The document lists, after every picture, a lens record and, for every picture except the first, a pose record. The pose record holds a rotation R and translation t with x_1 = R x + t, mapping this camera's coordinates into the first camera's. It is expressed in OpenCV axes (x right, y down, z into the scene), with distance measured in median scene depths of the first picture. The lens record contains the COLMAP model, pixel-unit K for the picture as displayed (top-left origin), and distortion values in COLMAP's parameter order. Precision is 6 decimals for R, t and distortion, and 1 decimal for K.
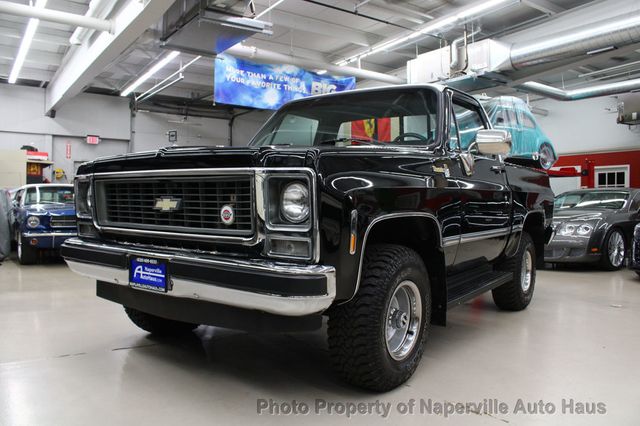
lens RADIAL K [[530.5, 0, 320.0], [0, 530.5, 213.0], [0, 0, 1]] dist [-0.154465, 0.125698]
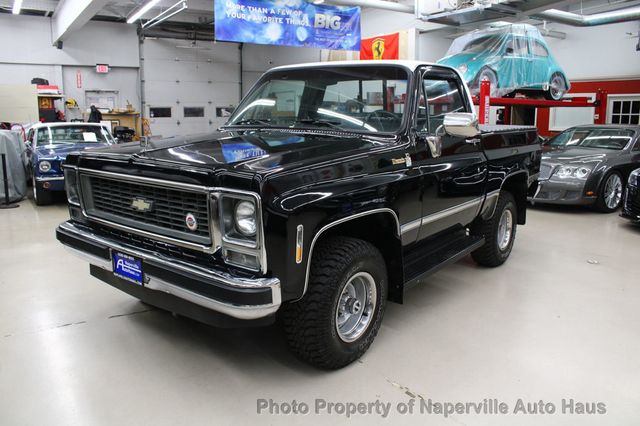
lens RADIAL K [[530.5, 0, 320.0], [0, 530.5, 213.0], [0, 0, 1]] dist [-0.154465, 0.125698]
pose [[0.999143, 0.001837, -0.041343, 0.110848], [0.005288, 0.985160, 0.171558, -0.159427], [0.041044, -0.171630, 0.984306, -0.059510]]
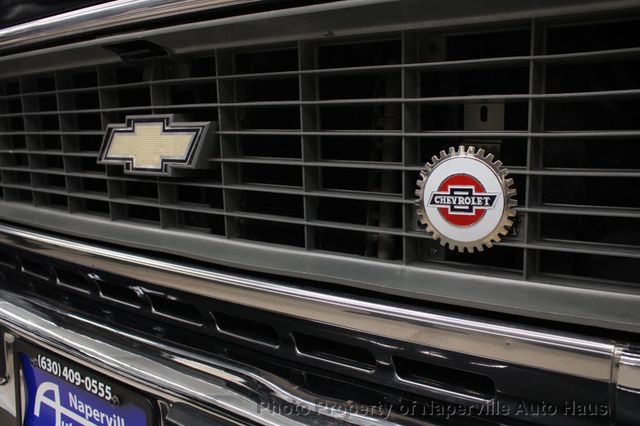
lens RADIAL K [[581.7, 0, 320.0], [0, 581.7, 213.0], [0, 0, 1]] dist [-0.075876, 0.000368]
pose [[0.999987, 0.004528, 0.002247, -0.180397], [-0.004716, 0.995743, 0.092058, -0.008720], [-0.001821, -0.092067, 0.995751, 0.616127]]
